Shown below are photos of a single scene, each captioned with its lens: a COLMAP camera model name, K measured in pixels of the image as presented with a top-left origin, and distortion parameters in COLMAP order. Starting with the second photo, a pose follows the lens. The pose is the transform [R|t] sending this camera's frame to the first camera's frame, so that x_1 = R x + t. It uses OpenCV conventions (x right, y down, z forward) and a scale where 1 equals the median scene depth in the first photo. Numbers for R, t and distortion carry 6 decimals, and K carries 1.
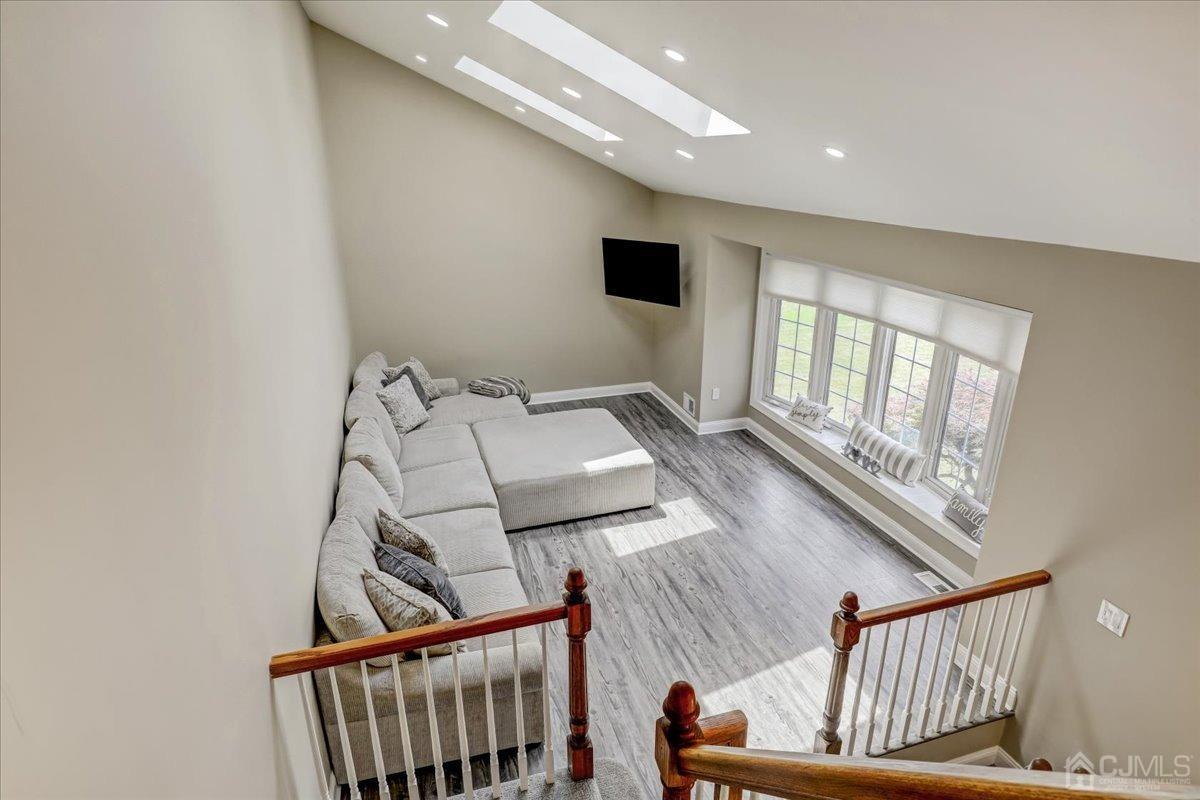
lens RADIAL K [[660.8, 0, 601.9], [0, 660.8, 400.1], [0, 0, 1]] dist [0.000128, 0.000013]
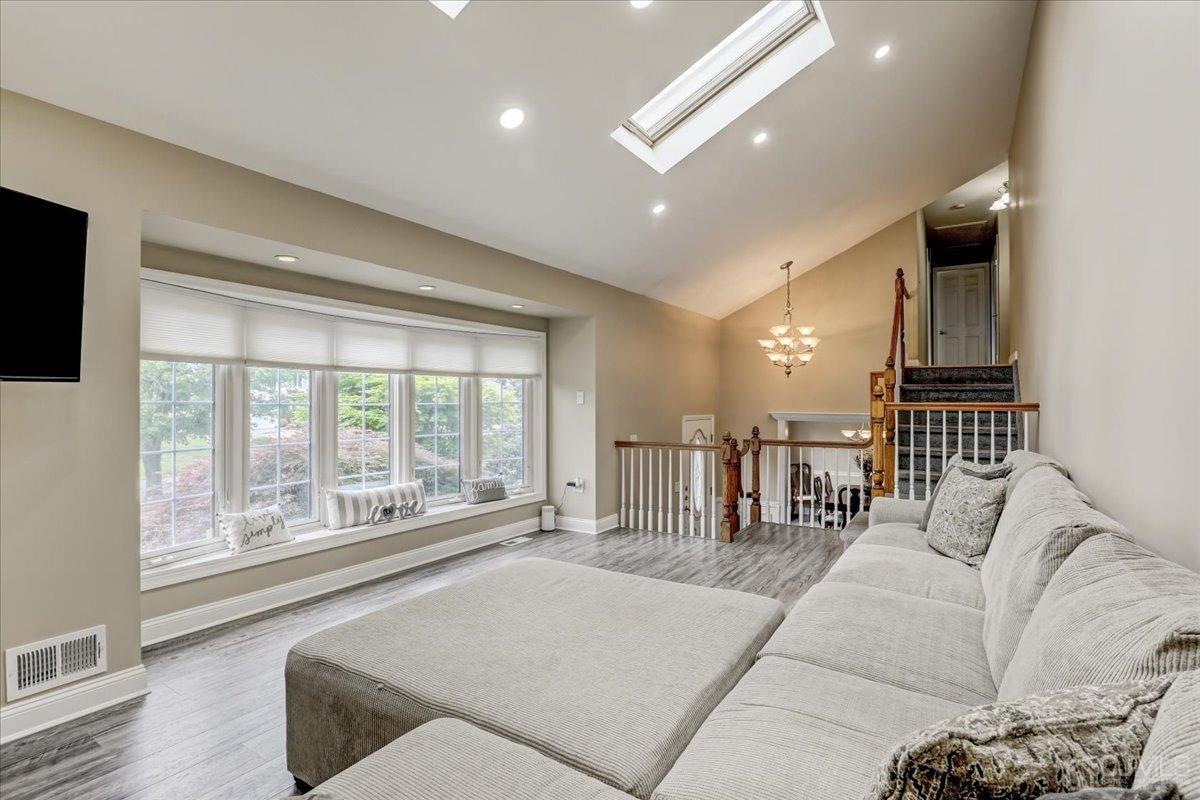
lens RADIAL K [[553.6, 0, 601.8], [0, 553.6, 398.1], [0, 0, 1]] dist [-0.000818, 0.000010]
pose [[-0.634650, -0.000342, 0.772799, -0.384119], [0.264094, 0.939700, 0.217299, -0.154075], [-0.726274, 0.342000, -0.596290, 1.226179]]
